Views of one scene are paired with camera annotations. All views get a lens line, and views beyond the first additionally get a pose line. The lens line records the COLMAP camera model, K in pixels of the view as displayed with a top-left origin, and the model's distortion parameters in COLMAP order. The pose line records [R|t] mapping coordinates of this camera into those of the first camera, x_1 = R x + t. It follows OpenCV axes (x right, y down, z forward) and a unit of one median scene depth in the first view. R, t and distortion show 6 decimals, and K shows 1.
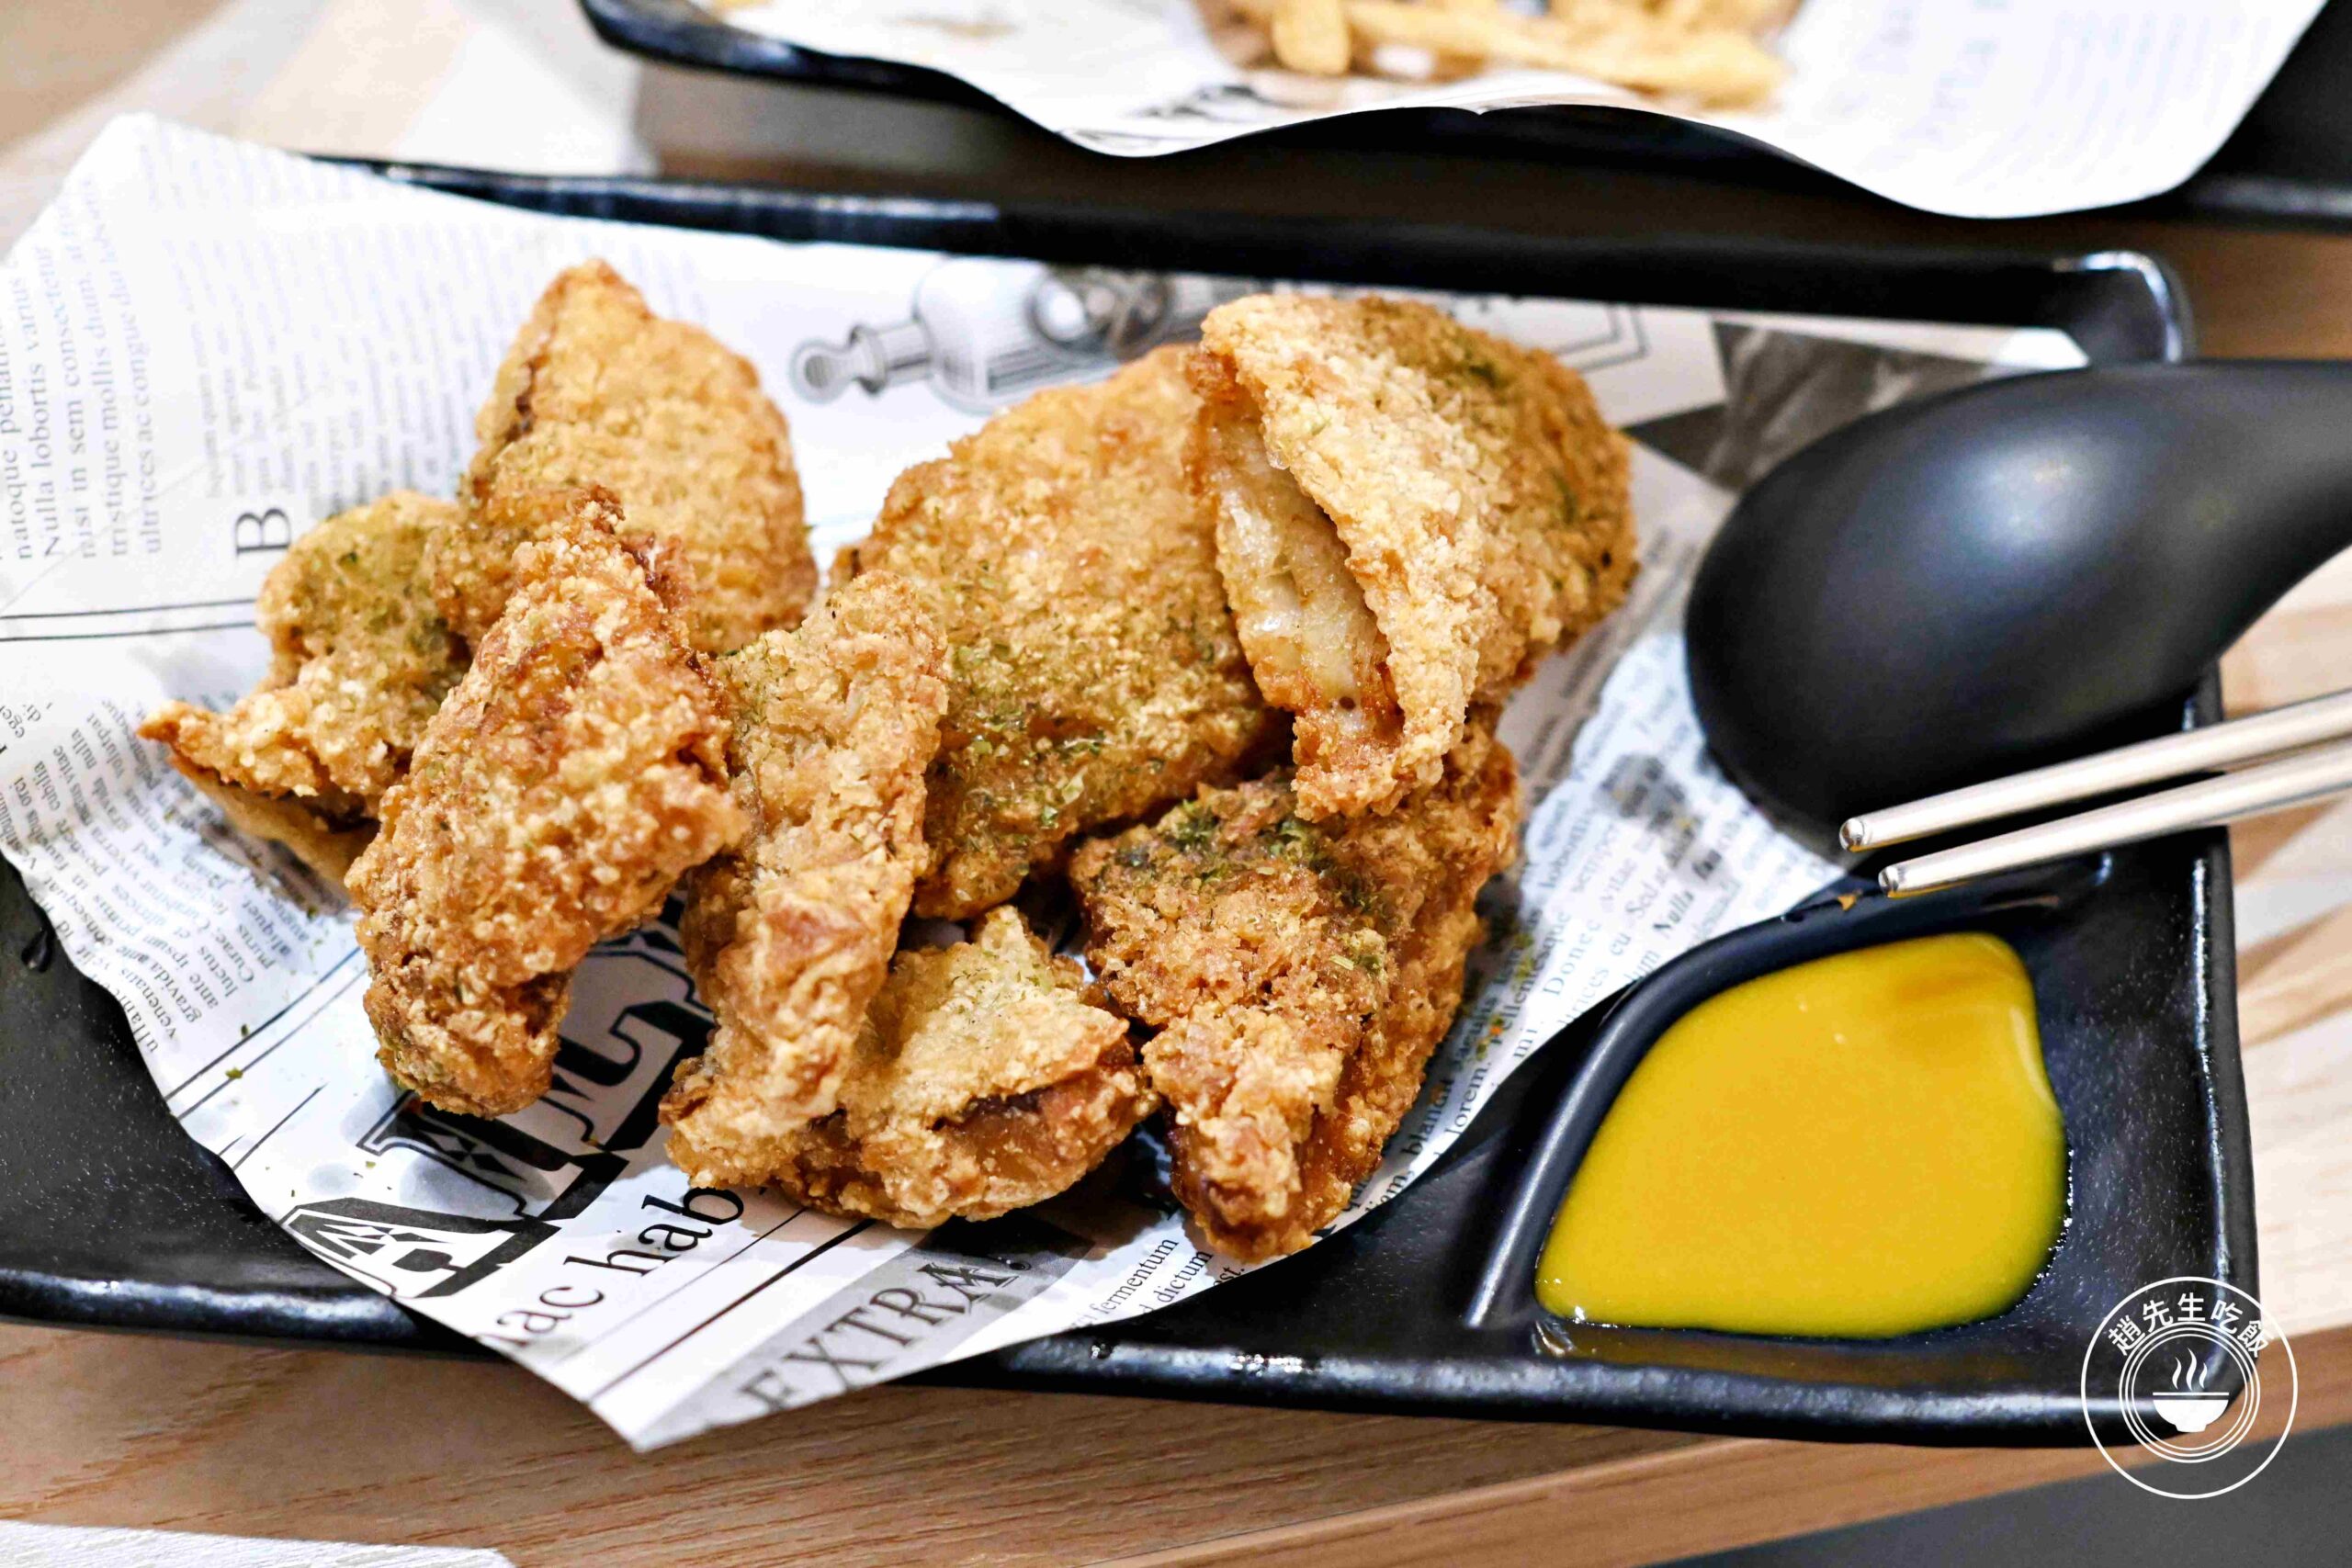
lens RADIAL K [[5158.6, 0, 1176.0], [0, 5158.6, 784.0], [0, 0, 1]] dist [-0.039515, 0.017505]
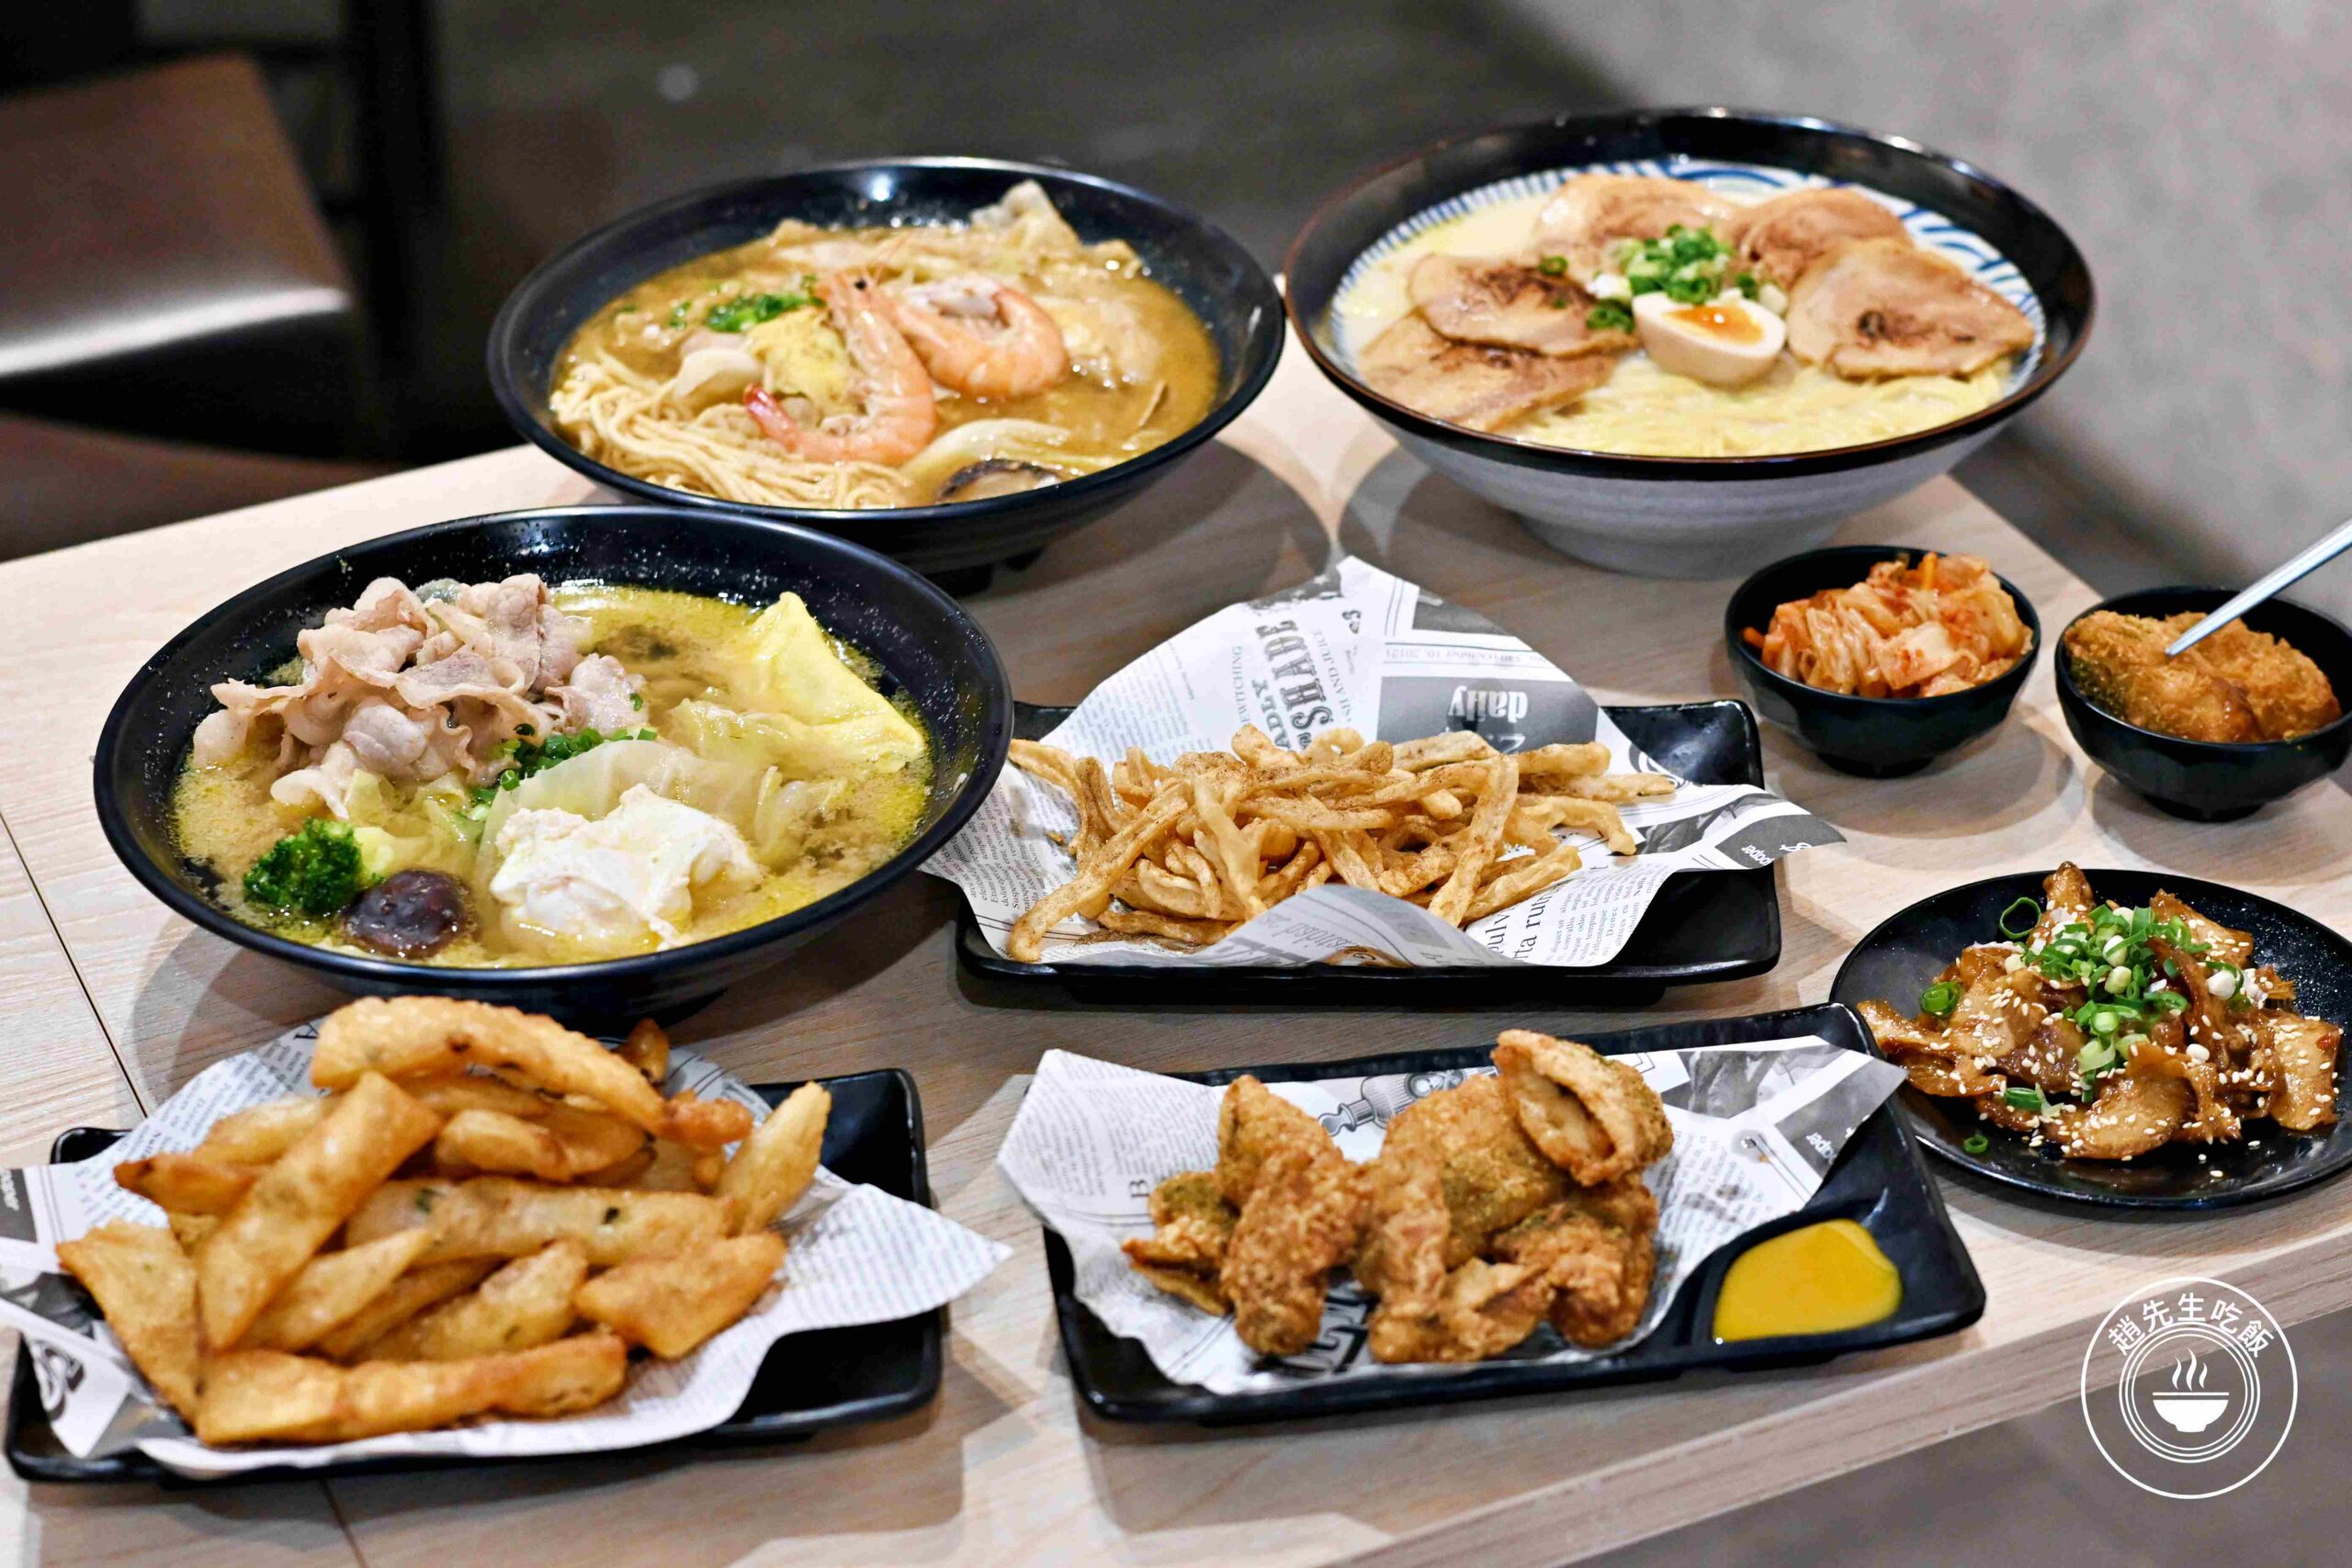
lens RADIAL K [[5158.6, 0, 1176.0], [0, 5158.6, 784.0], [0, 0, 1]] dist [-0.039515, 0.017505]
pose [[0.980555, -0.136921, 0.140586, -0.495731], [0.183621, 0.892915, -0.411079, 0.823575], [-0.069246, 0.428901, 0.900694, -1.360160]]
